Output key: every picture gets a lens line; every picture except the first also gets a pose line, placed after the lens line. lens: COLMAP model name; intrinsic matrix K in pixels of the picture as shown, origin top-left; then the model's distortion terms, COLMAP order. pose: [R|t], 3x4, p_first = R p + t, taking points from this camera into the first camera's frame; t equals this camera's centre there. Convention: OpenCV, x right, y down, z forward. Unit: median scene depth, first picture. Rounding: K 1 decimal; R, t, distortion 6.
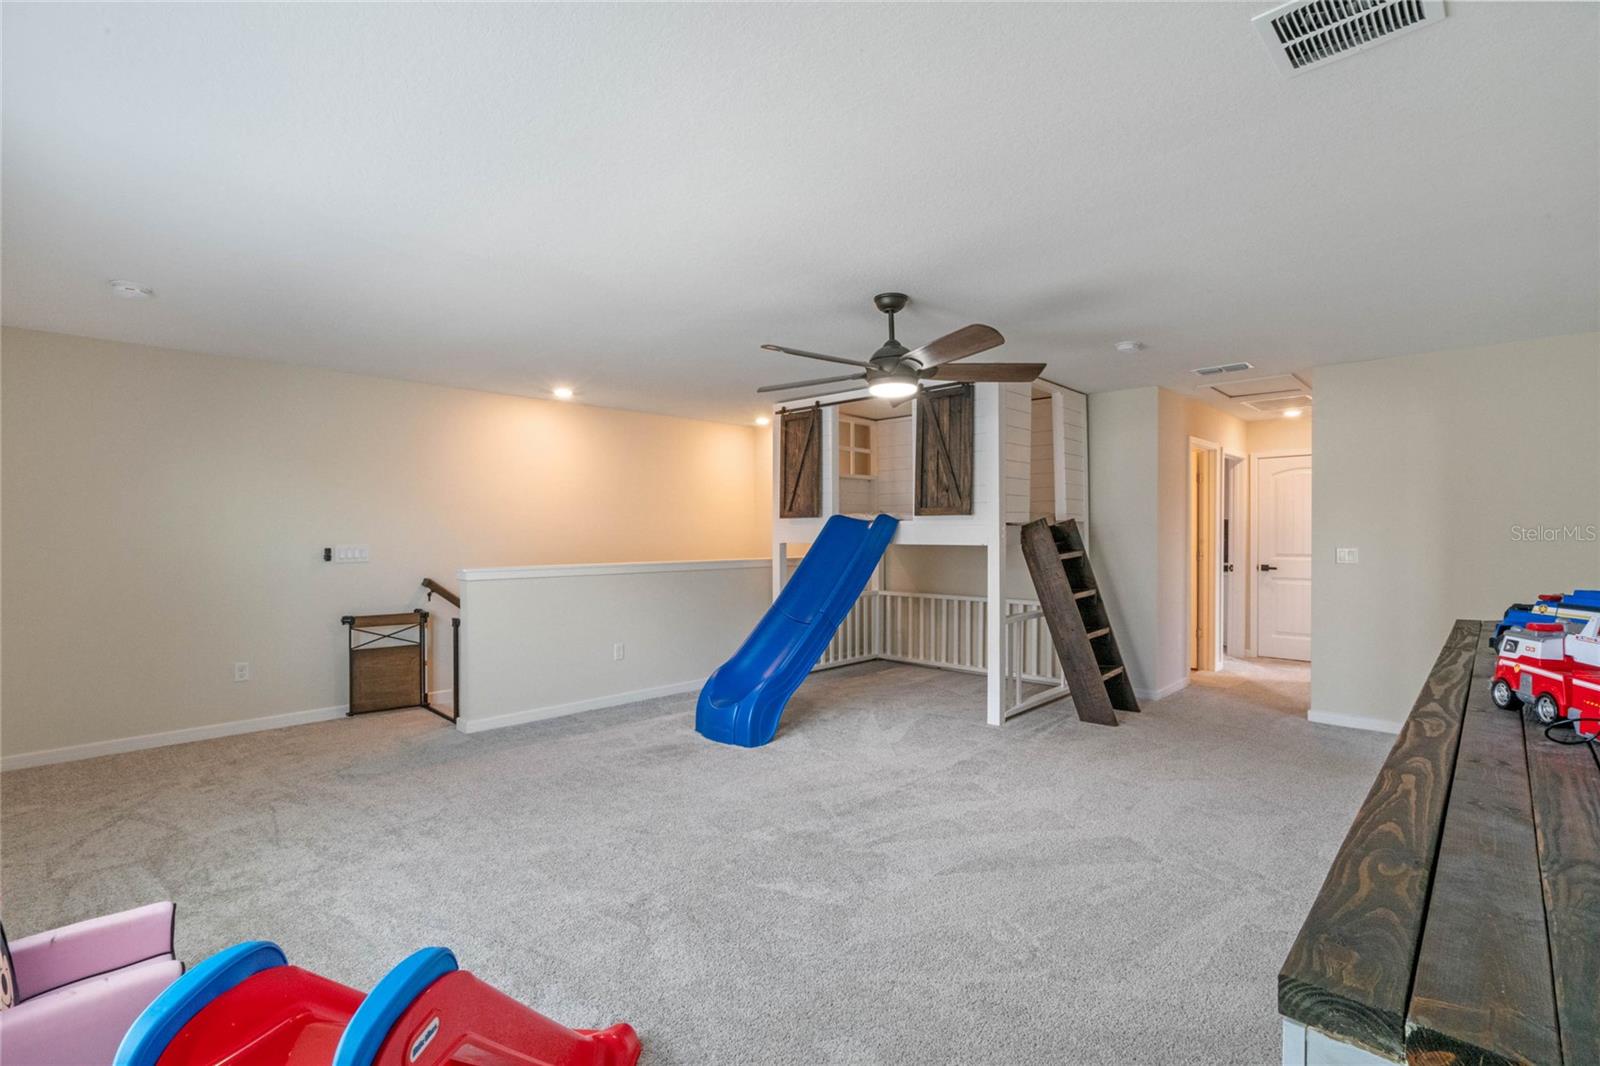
lens RADIAL K [[732.3, 0, 788.9], [0, 732.3, 528.3], [0, 0, 1]] dist [-0.002791, 0.003068]
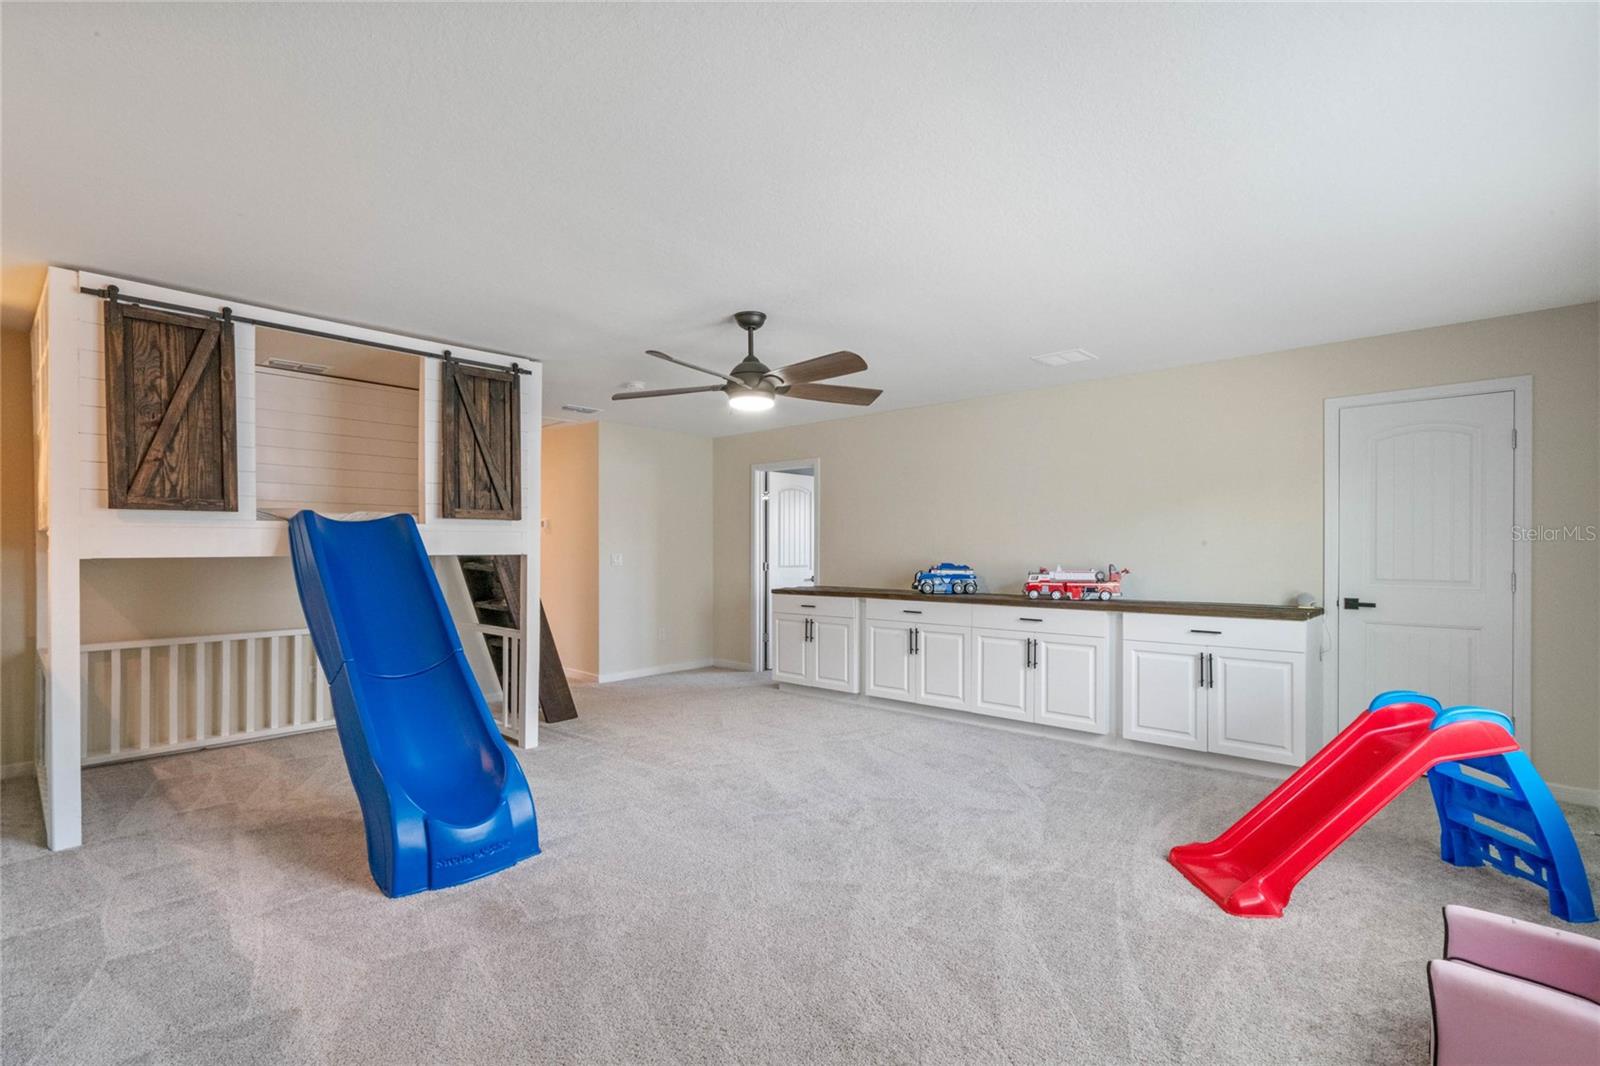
lens RADIAL K [[732.3, 0, 789.2], [0, 732.3, 548.4], [0, 0, 1]] dist [-0.002791, 0.003068]
pose [[-0.015235, -0.000682, 0.999884, -0.614948], [-0.001652, 0.999998, 0.000657, 0.014287], [-0.999883, -0.001642, -0.015236, 0.652529]]
